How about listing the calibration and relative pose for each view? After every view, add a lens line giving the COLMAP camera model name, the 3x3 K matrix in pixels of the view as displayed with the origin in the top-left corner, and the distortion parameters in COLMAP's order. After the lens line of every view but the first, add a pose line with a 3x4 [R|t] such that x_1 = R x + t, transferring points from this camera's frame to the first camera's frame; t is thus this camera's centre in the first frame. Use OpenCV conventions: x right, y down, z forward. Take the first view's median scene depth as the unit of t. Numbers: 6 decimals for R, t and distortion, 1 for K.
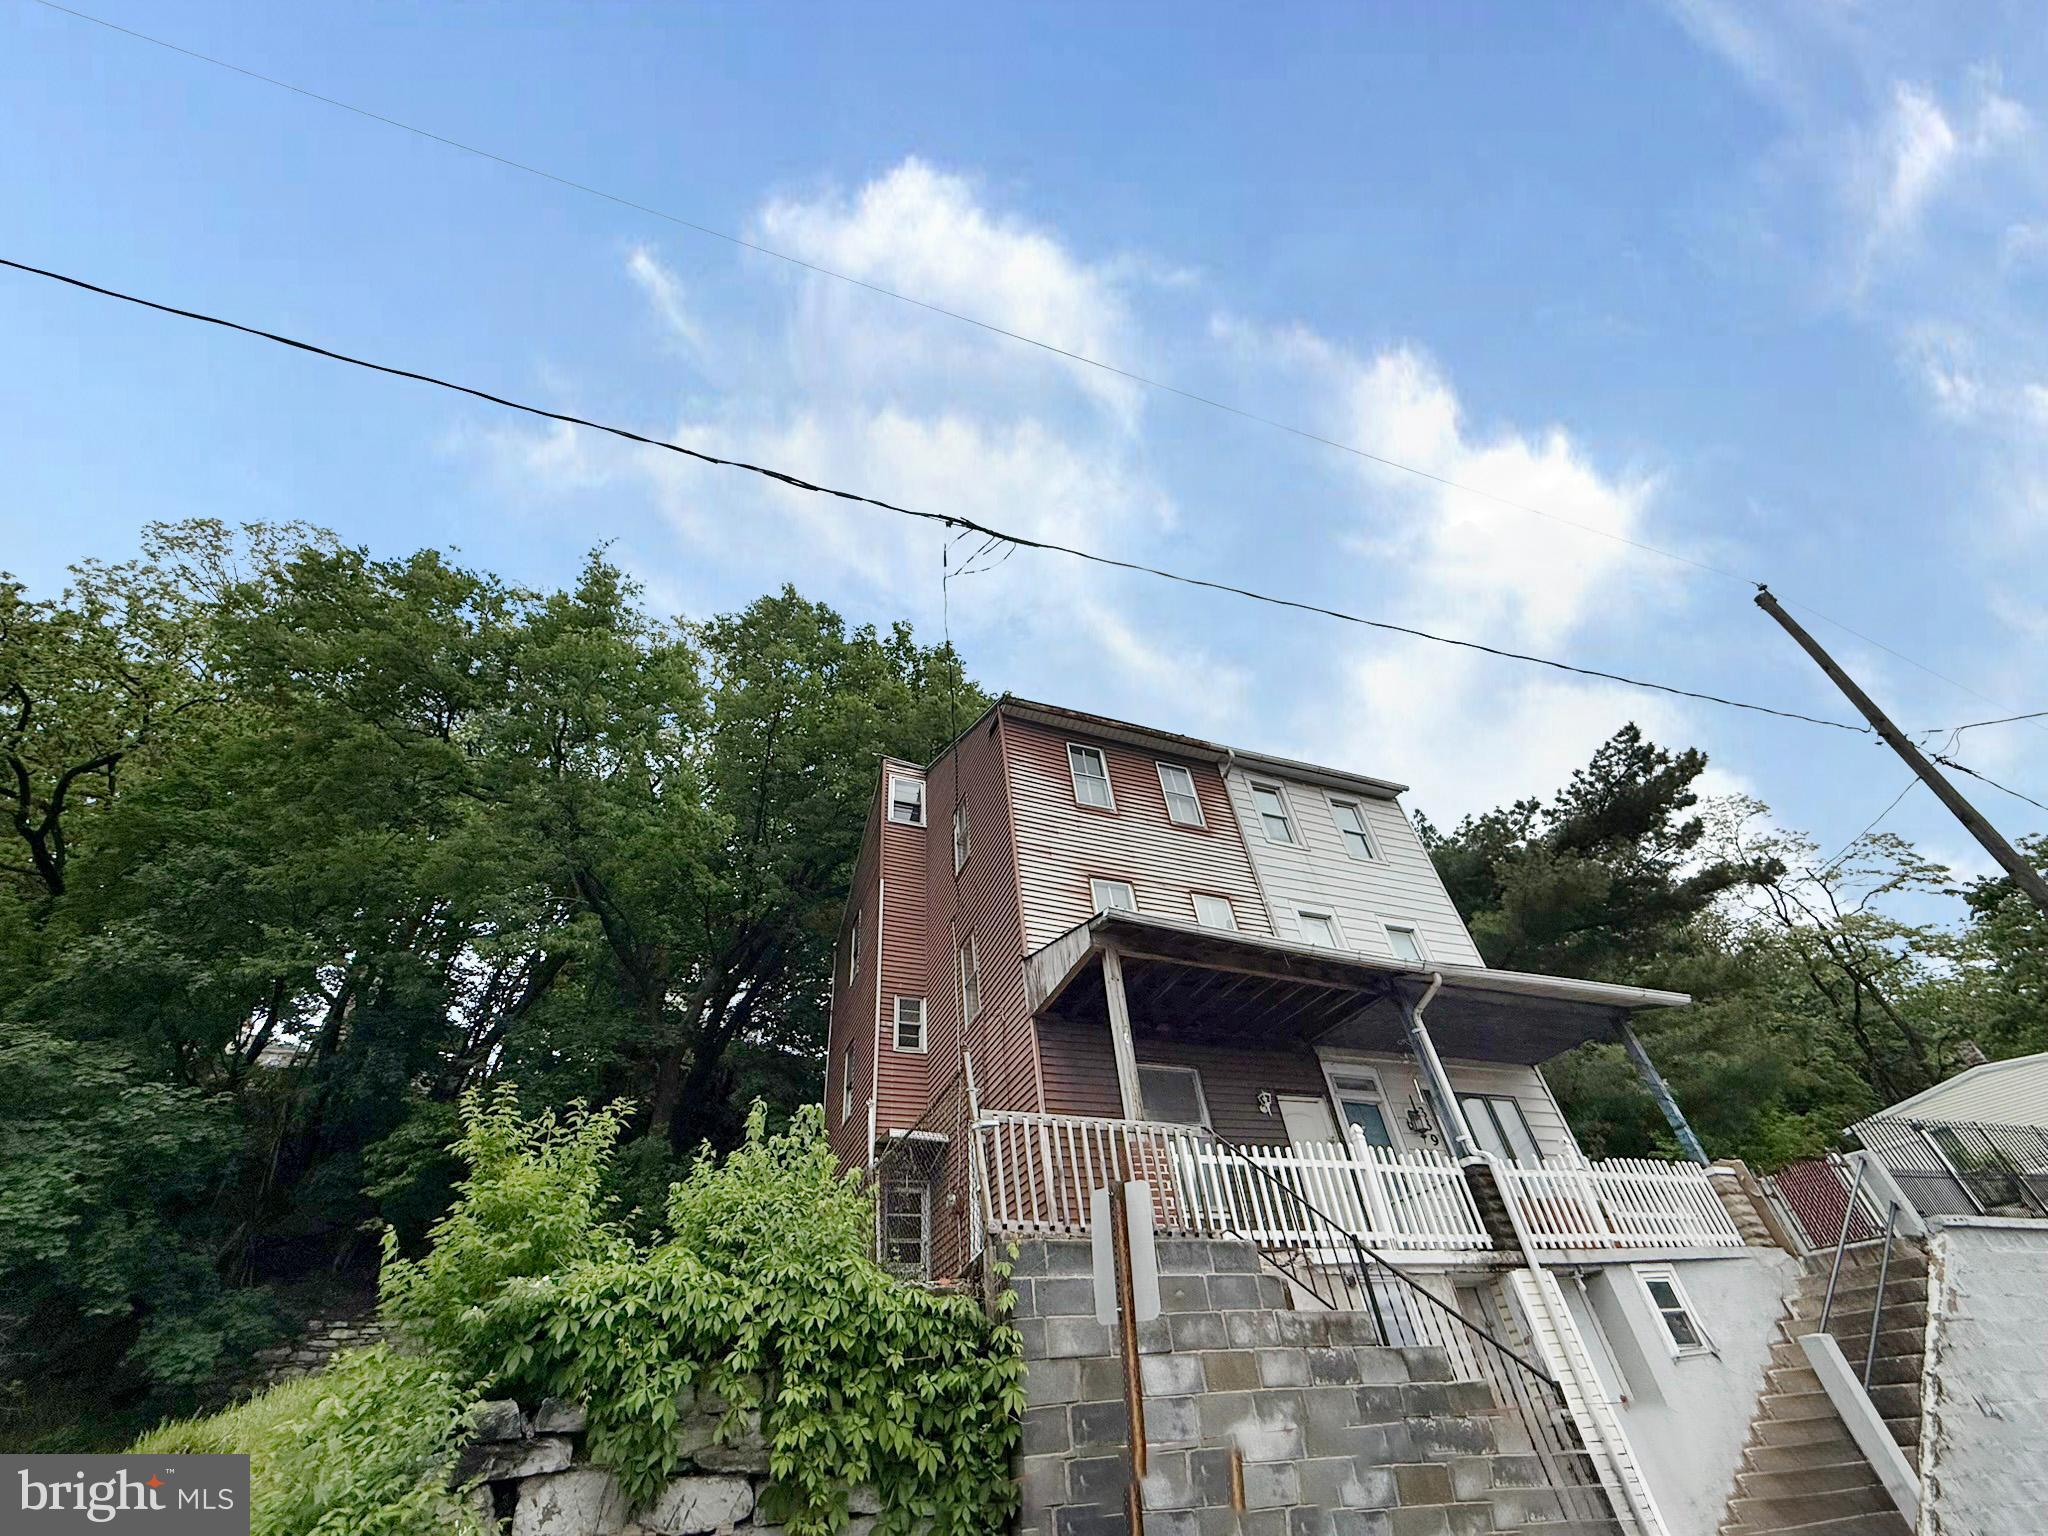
lens RADIAL K [[819.5, 0, 1019.4], [0, 819.5, 768.4], [0, 0, 1]] dist [-0.001839, 0.000444]
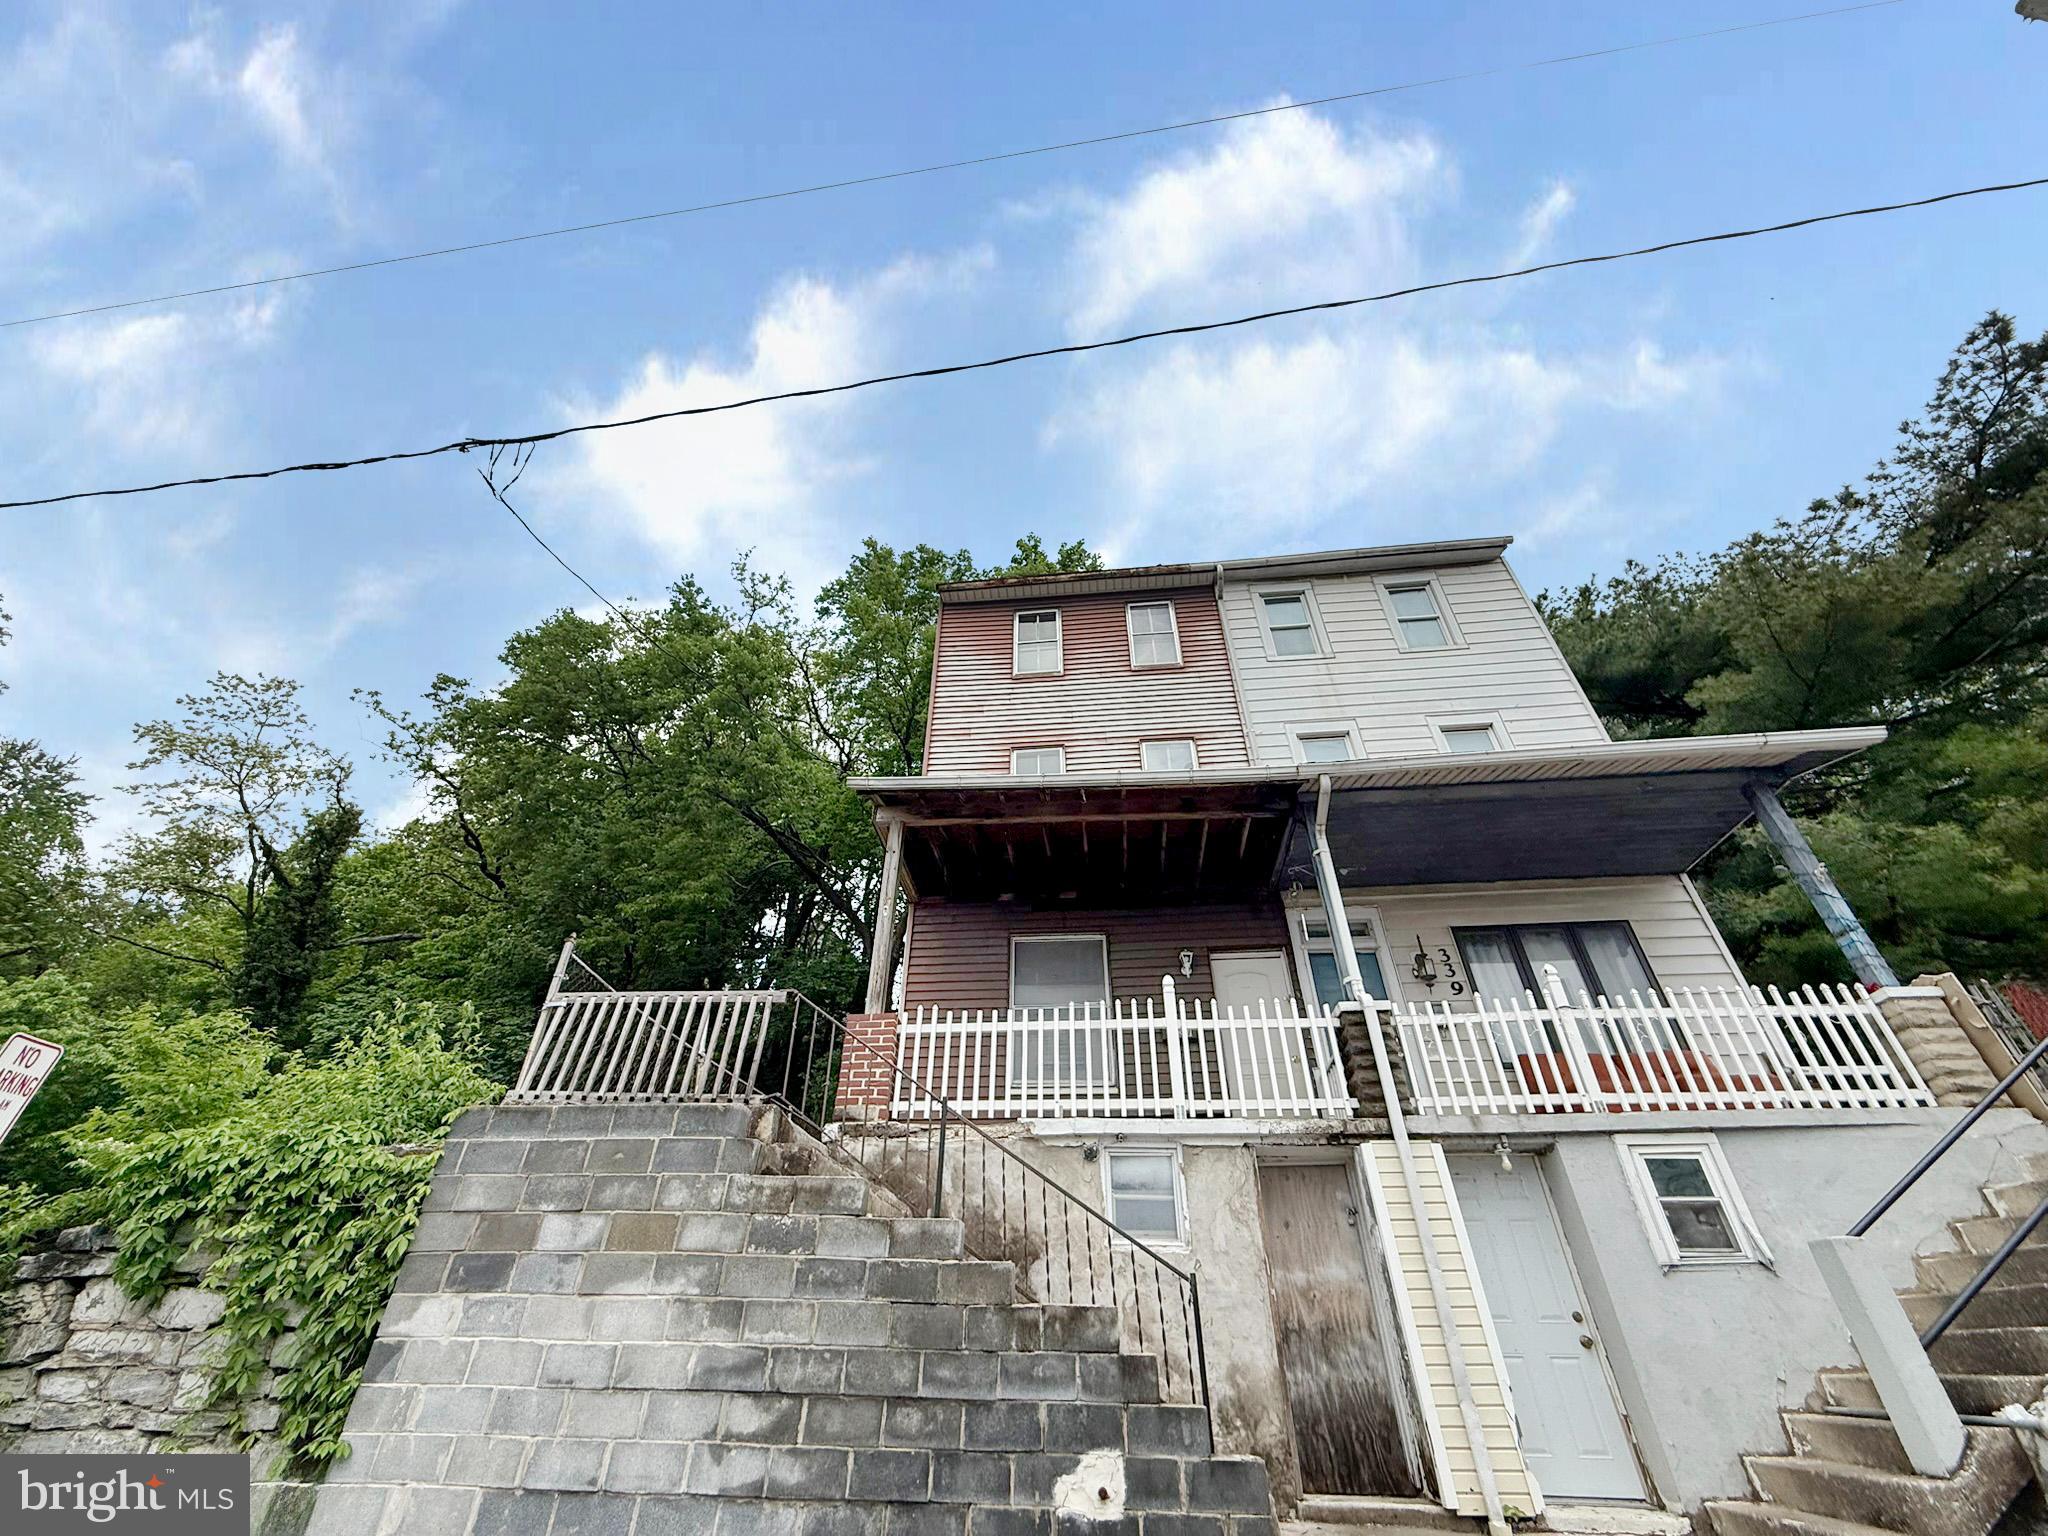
lens RADIAL K [[819.5, 0, 1019.6], [0, 819.5, 768.1], [0, 0, 1]] dist [-0.001839, 0.000444]
pose [[0.880220, -0.206473, -0.427296, 0.664588], [0.244650, 0.968951, 0.035768, 0.167035], [0.406644, -0.136022, 0.903404, 0.228445]]
